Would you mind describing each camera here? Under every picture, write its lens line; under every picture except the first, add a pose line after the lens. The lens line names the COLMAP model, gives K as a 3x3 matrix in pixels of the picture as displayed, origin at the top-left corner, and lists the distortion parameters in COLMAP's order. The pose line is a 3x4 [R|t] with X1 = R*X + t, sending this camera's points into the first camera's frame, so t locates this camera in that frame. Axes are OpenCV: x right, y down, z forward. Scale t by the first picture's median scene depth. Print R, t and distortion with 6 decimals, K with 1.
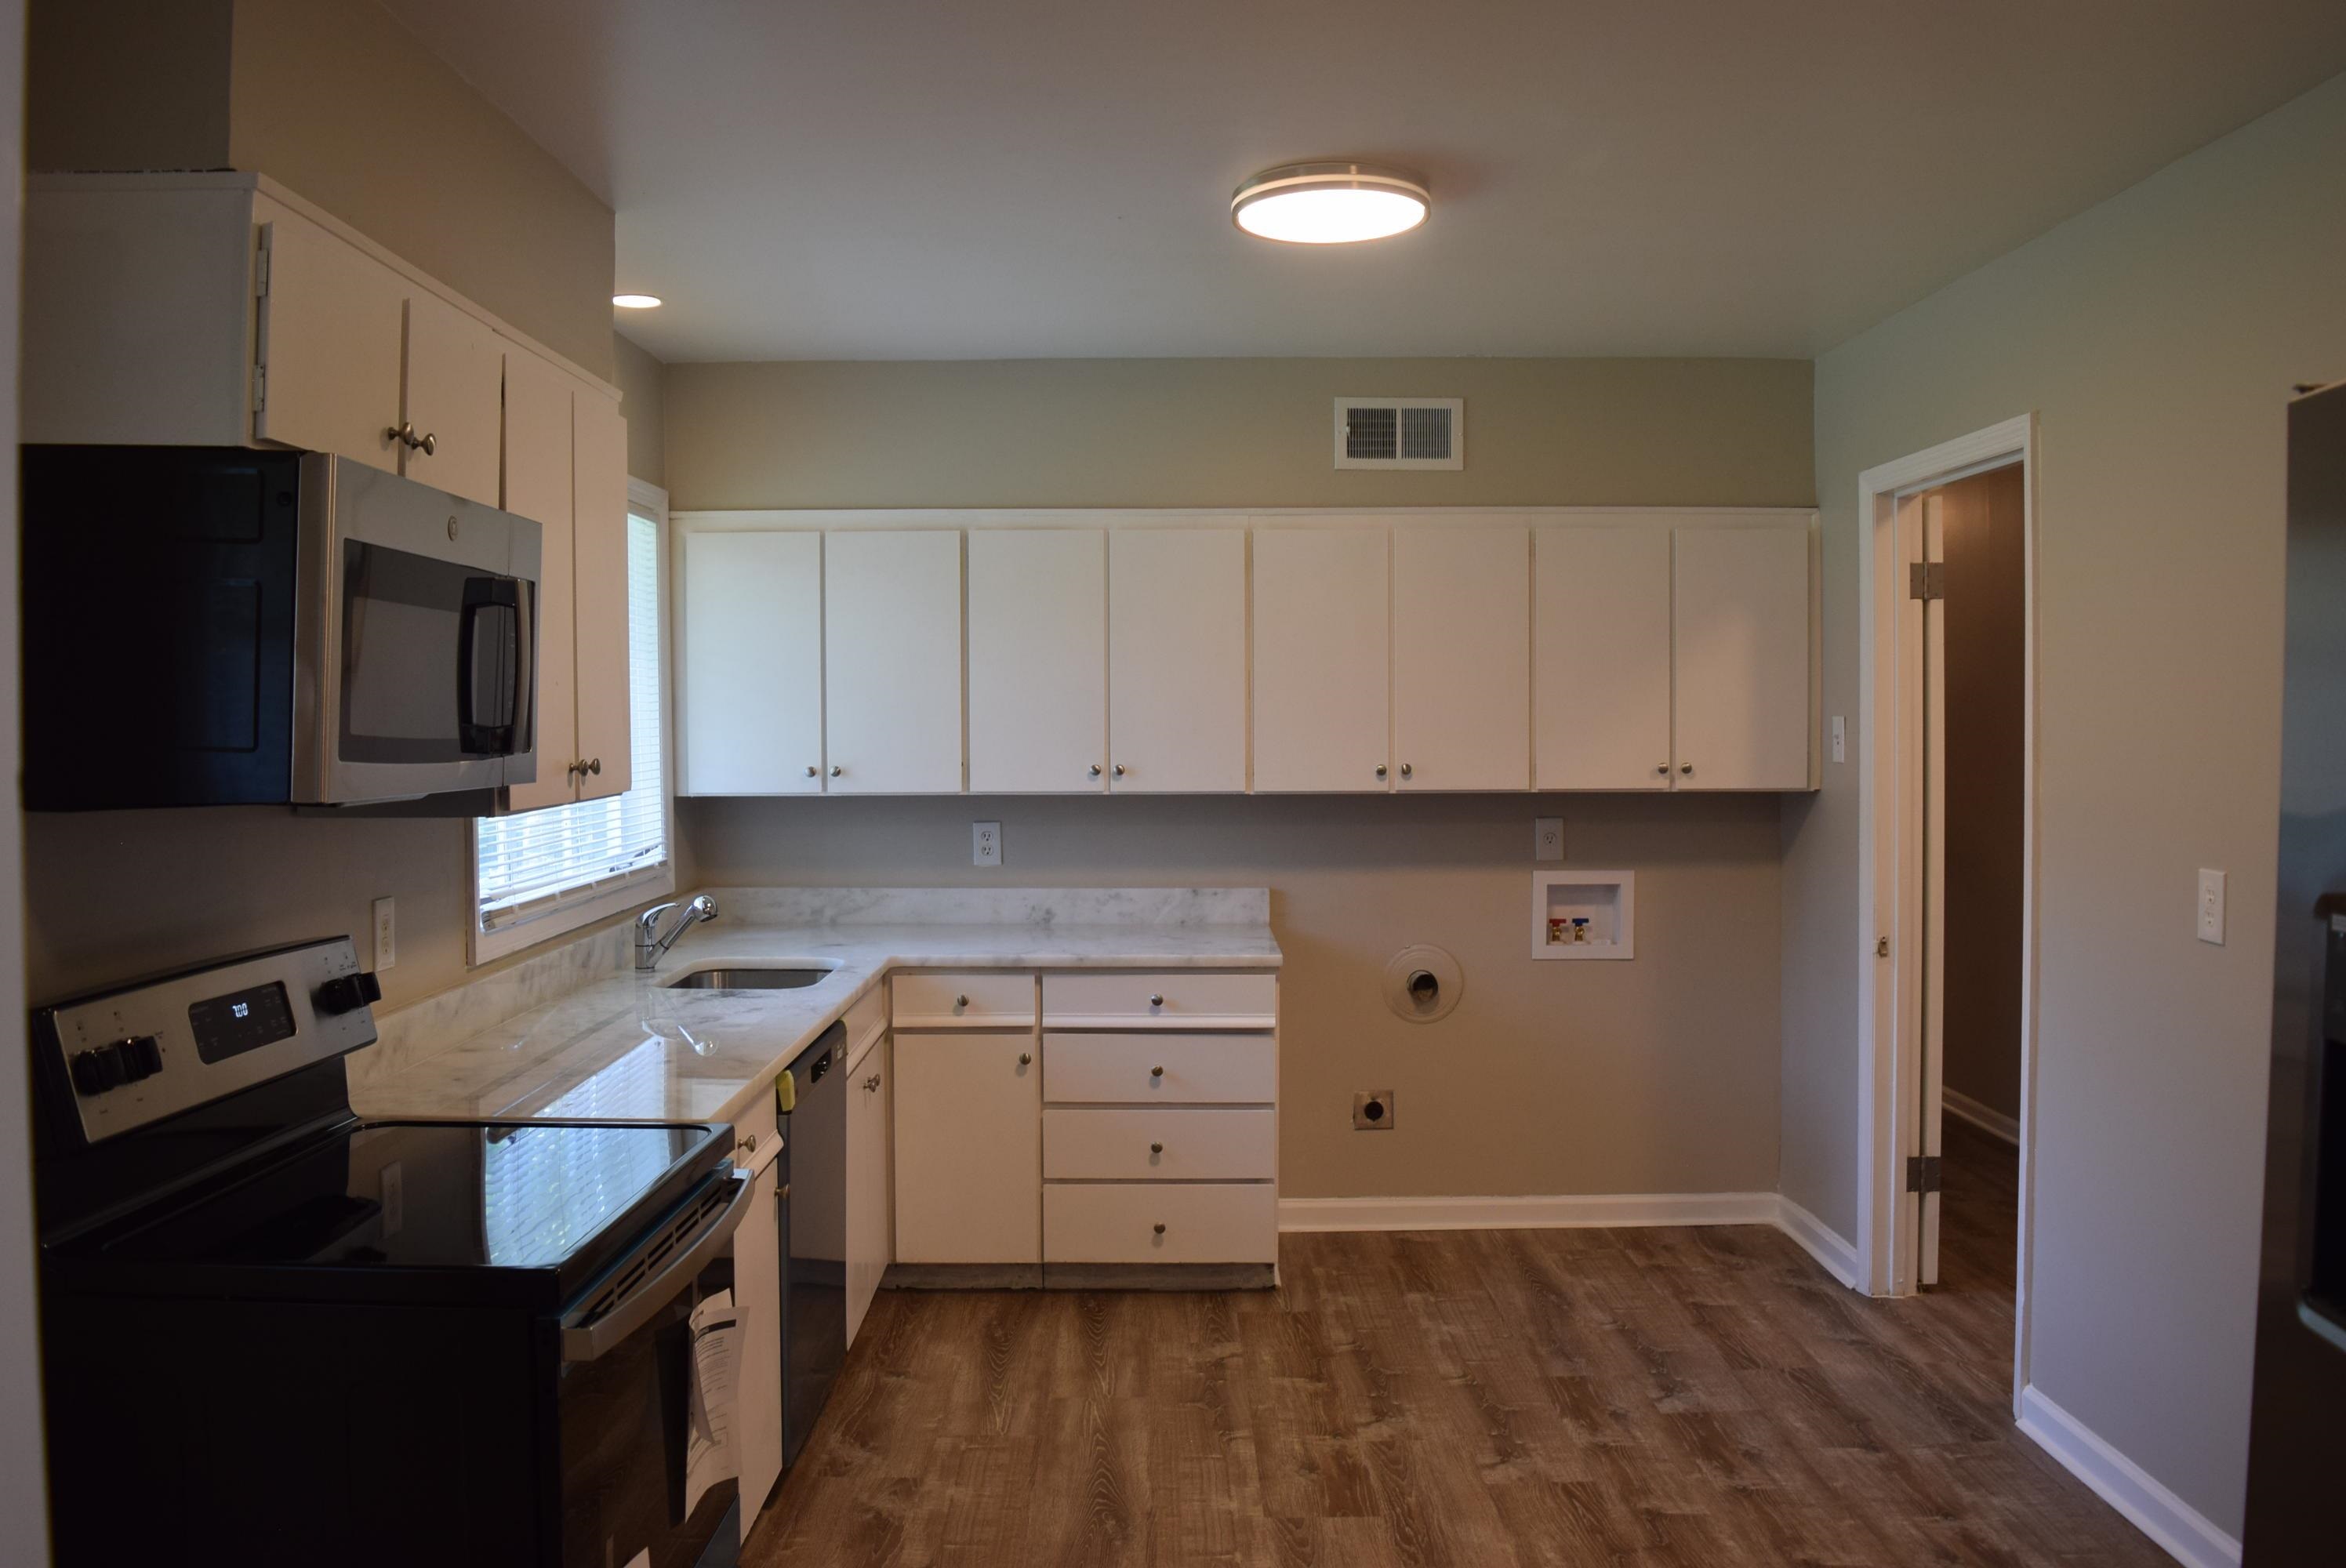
lens RADIAL K [[1842.7, 0, 1162.8], [0, 1842.7, 772.3], [0, 0, 1]] dist [-0.097081, 0.022523]
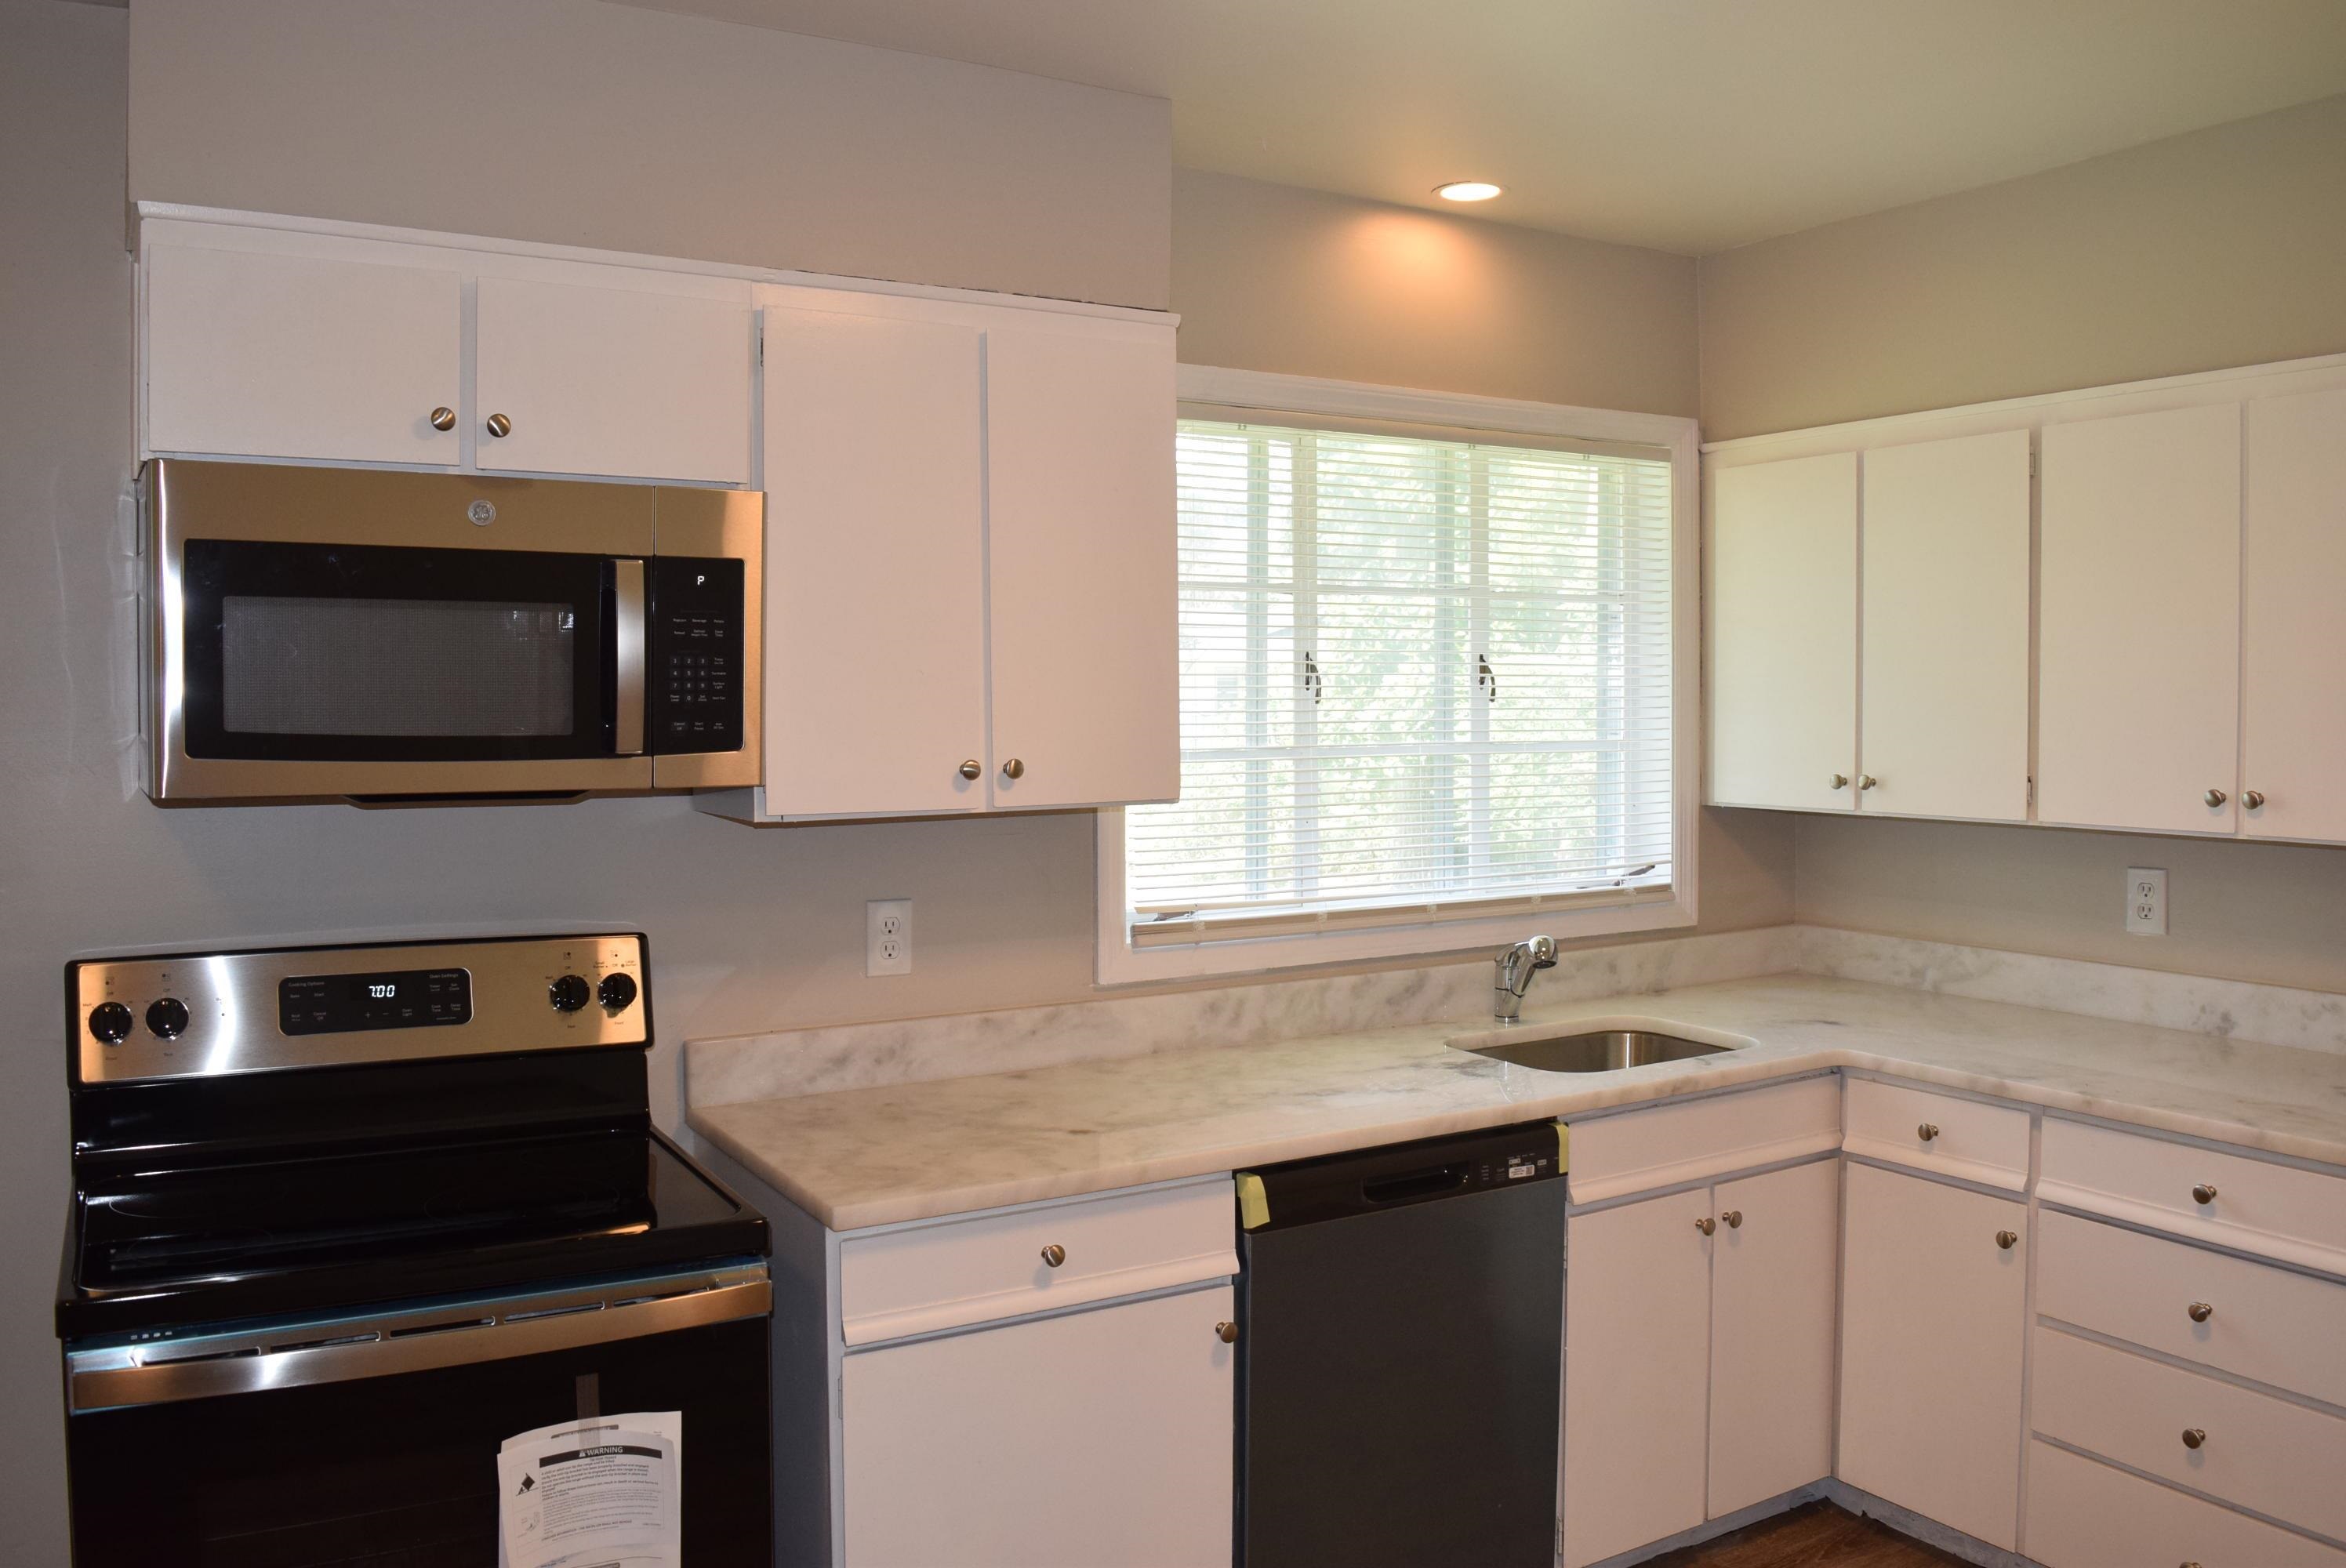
lens RADIAL K [[1842.7, 0, 1162.8], [0, 1842.7, 772.3], [0, 0, 1]] dist [-0.097081, 0.022523]
pose [[0.503783, 0.035508, -0.863100, 0.317729], [-0.024489, 0.999340, 0.026819, -0.017998], [0.863483, 0.007626, 0.504320, 0.428949]]
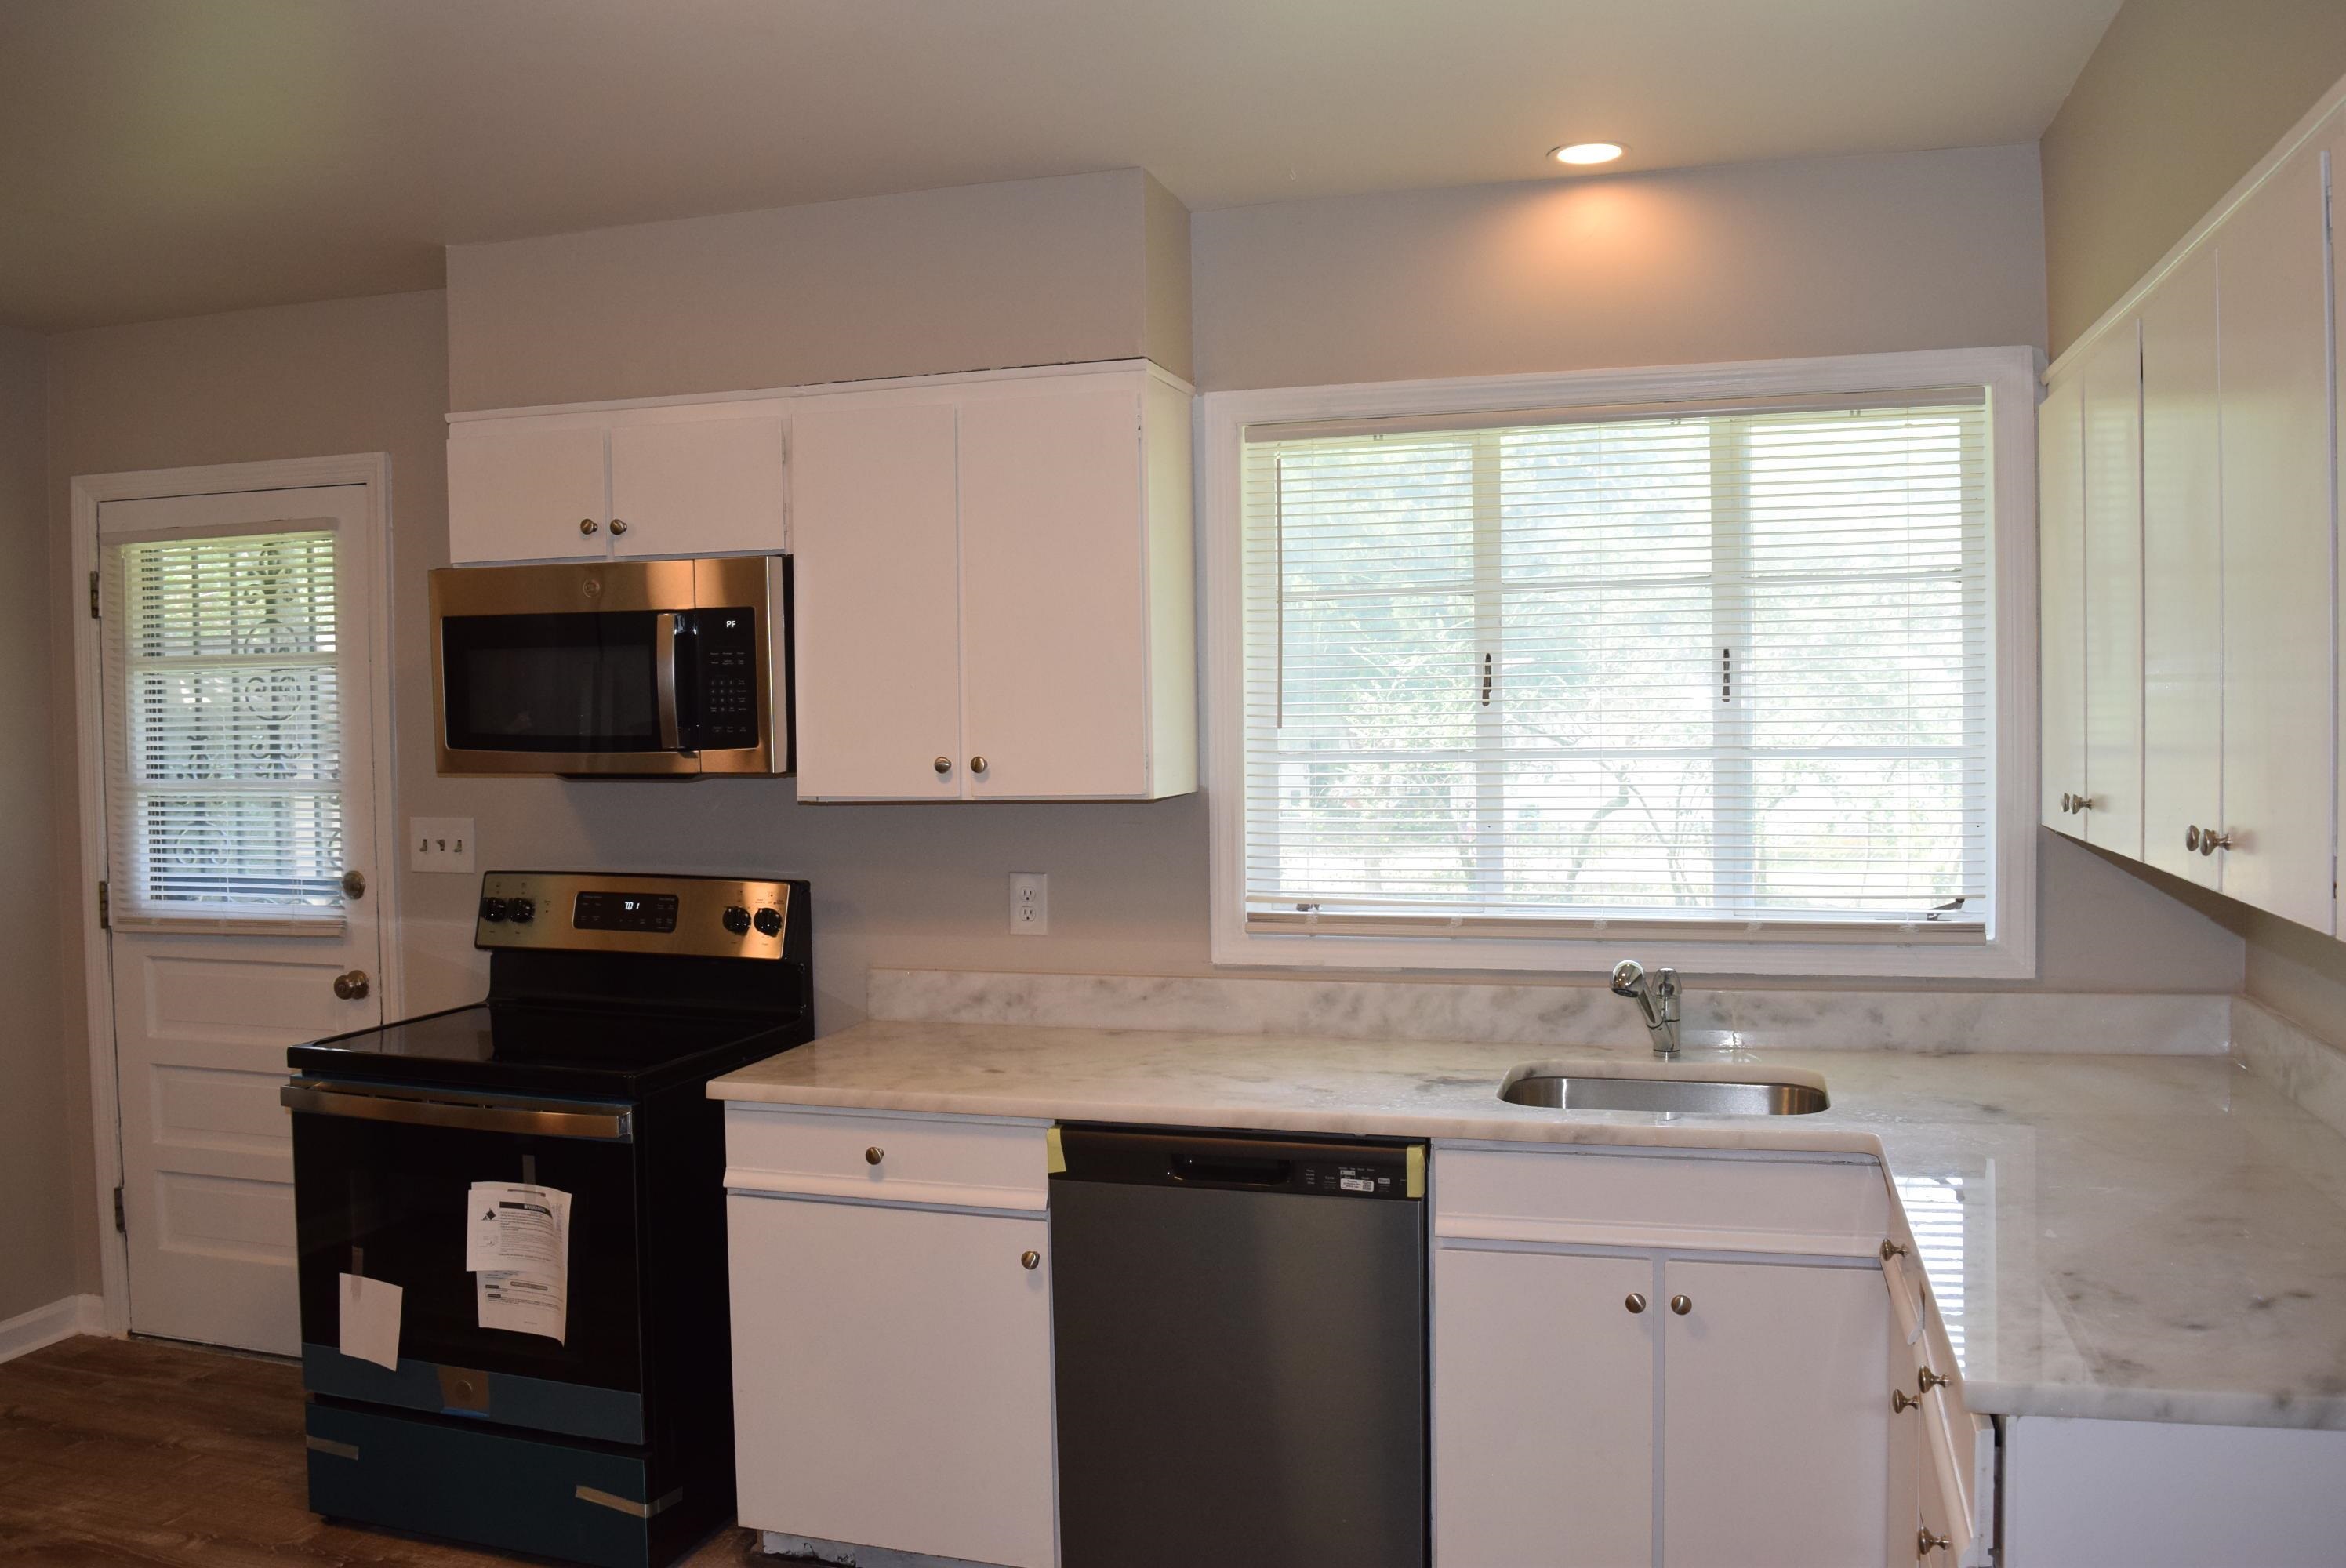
lens RADIAL K [[1792.4, 0, 1173.0], [0, 1792.4, 784.0], [0, 0, 1]] dist [-0.087051, 0.002309]
pose [[-0.295718, 0.039068, -0.954476, 0.421879], [-0.015071, 0.998848, 0.045554, -0.027062], [0.955157, 0.027856, -0.294788, 0.951243]]
